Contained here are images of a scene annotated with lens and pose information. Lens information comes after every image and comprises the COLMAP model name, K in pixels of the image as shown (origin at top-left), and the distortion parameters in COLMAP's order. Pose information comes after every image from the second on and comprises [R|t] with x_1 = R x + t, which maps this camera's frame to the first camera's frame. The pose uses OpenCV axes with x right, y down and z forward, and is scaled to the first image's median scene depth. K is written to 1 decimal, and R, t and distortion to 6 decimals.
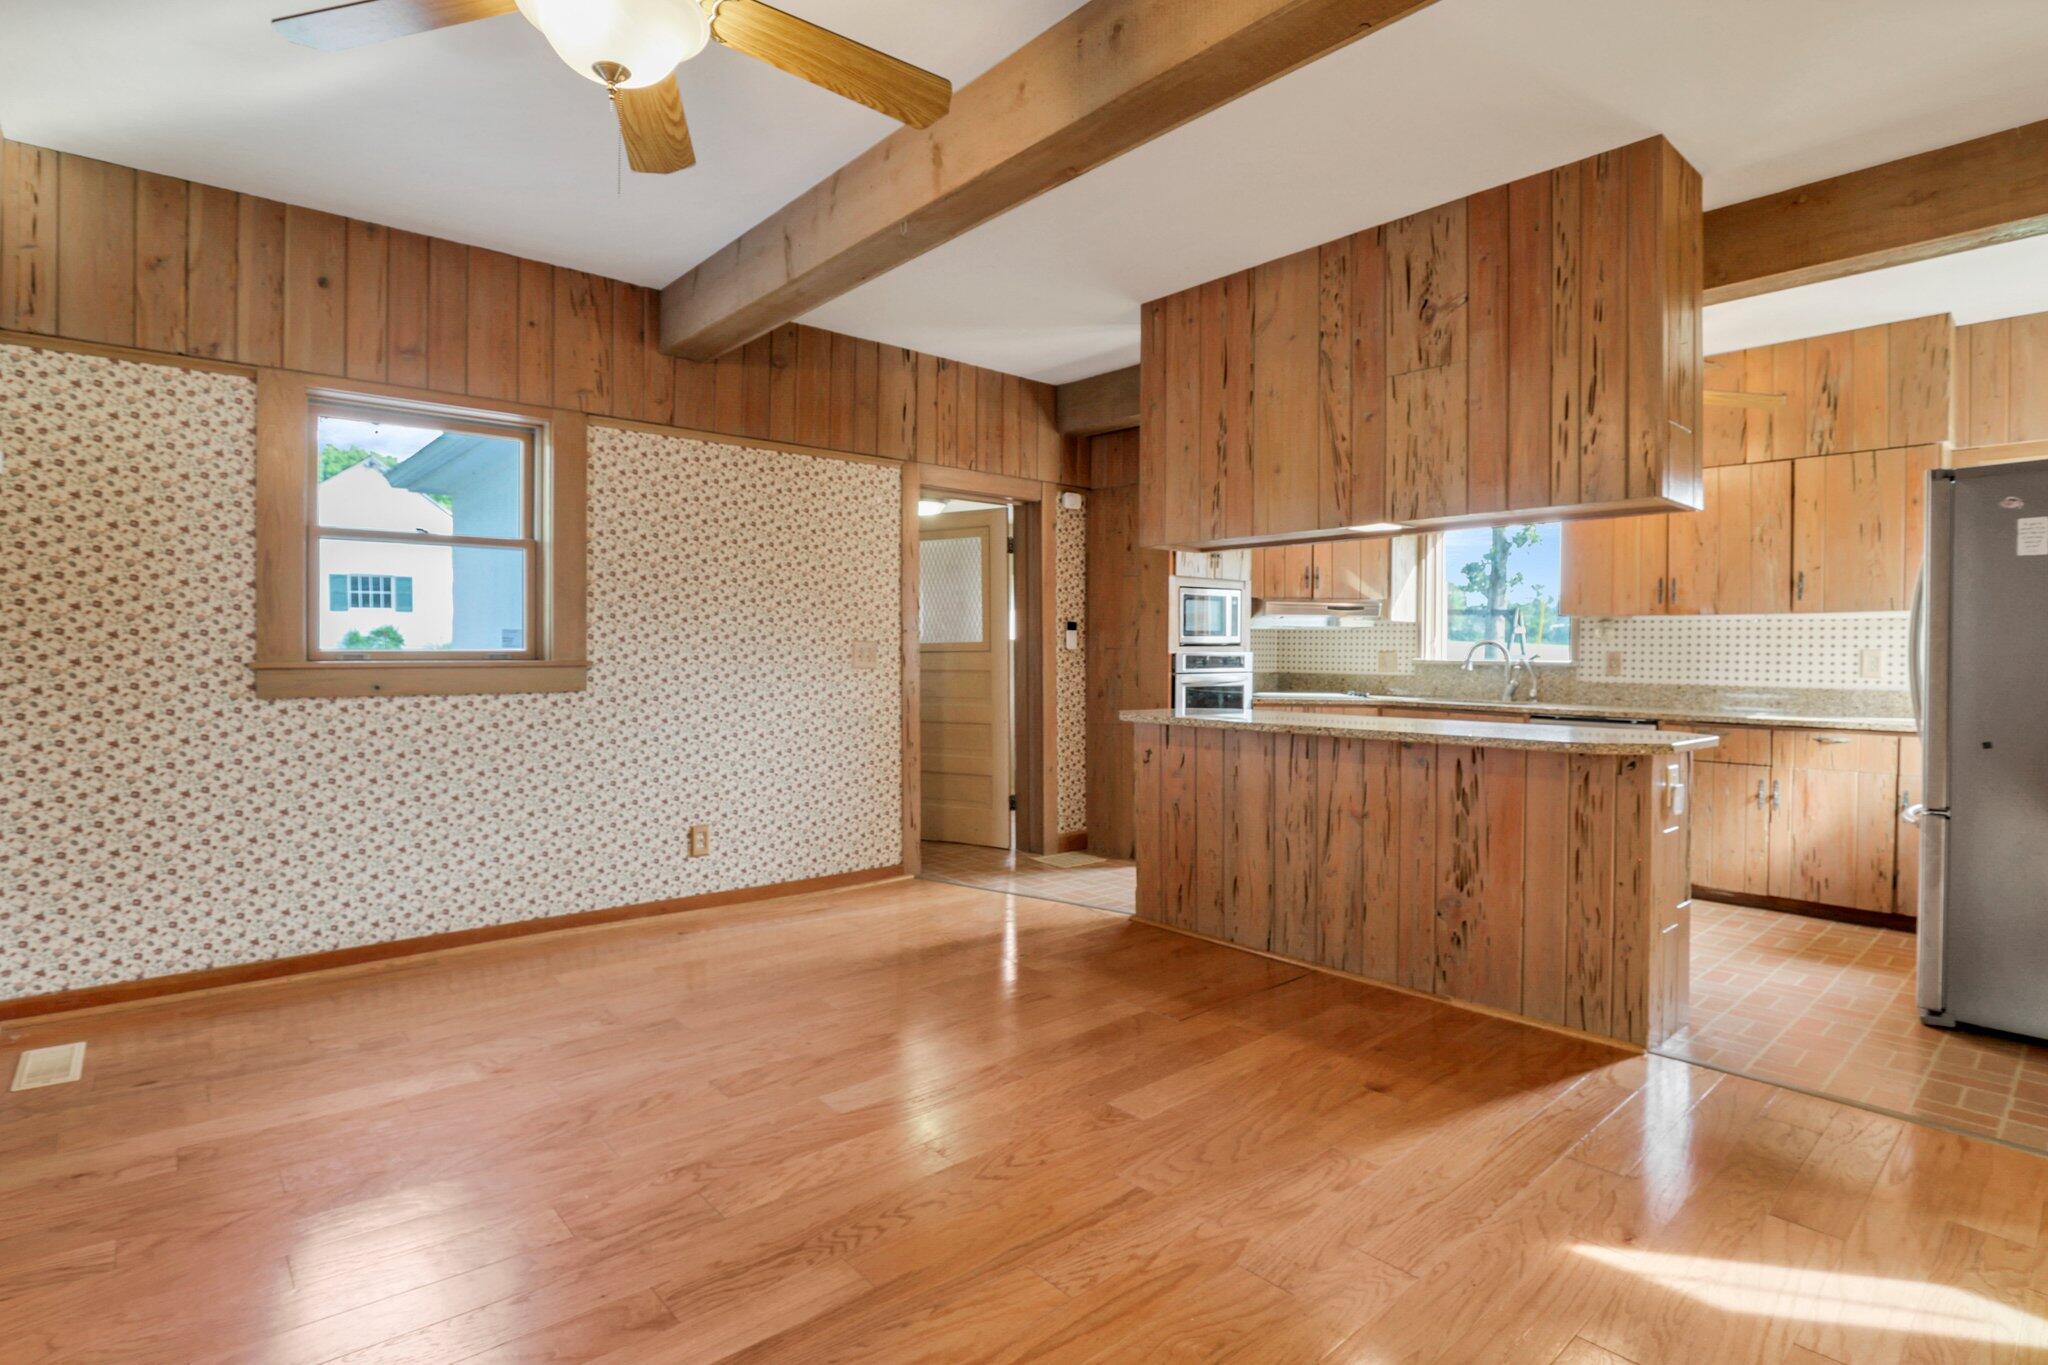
lens RADIAL K [[993.1, 0, 1063.0], [0, 993.1, 655.6], [0, 0, 1]] dist [-0.027877, 0.007517]
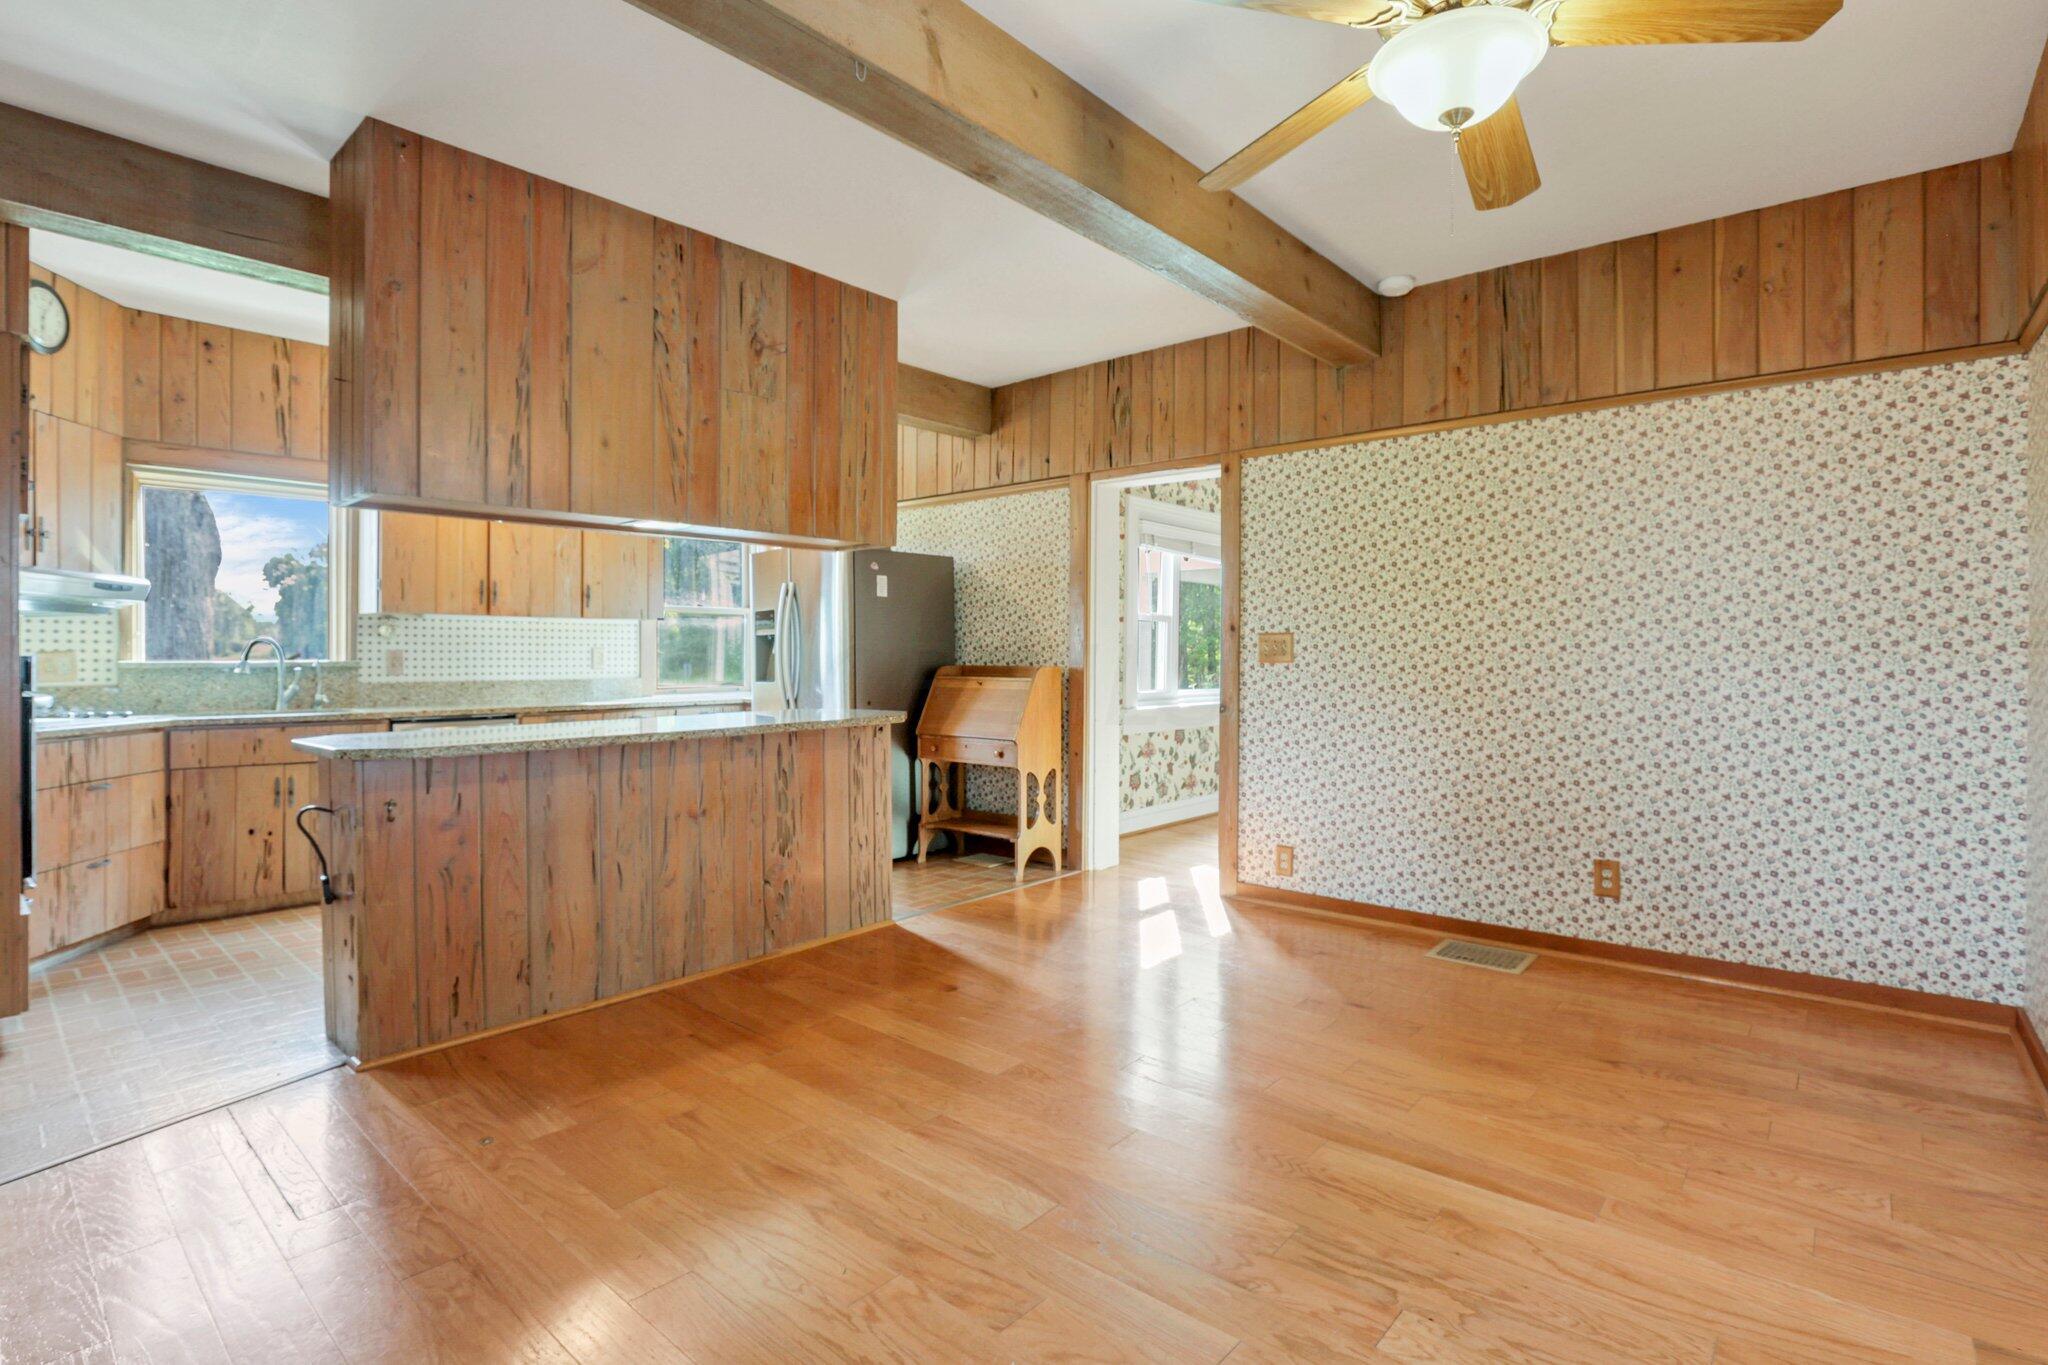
lens RADIAL K [[993.1, 0, 1014.0], [0, 993.1, 665.3], [0, 0, 1]] dist [-0.027877, 0.007517]
pose [[-0.095476, -0.017890, 0.995271, -0.776992], [0.003761, 0.999825, 0.018333, -0.007693], [-0.995425, 0.005494, -0.095392, 0.828705]]
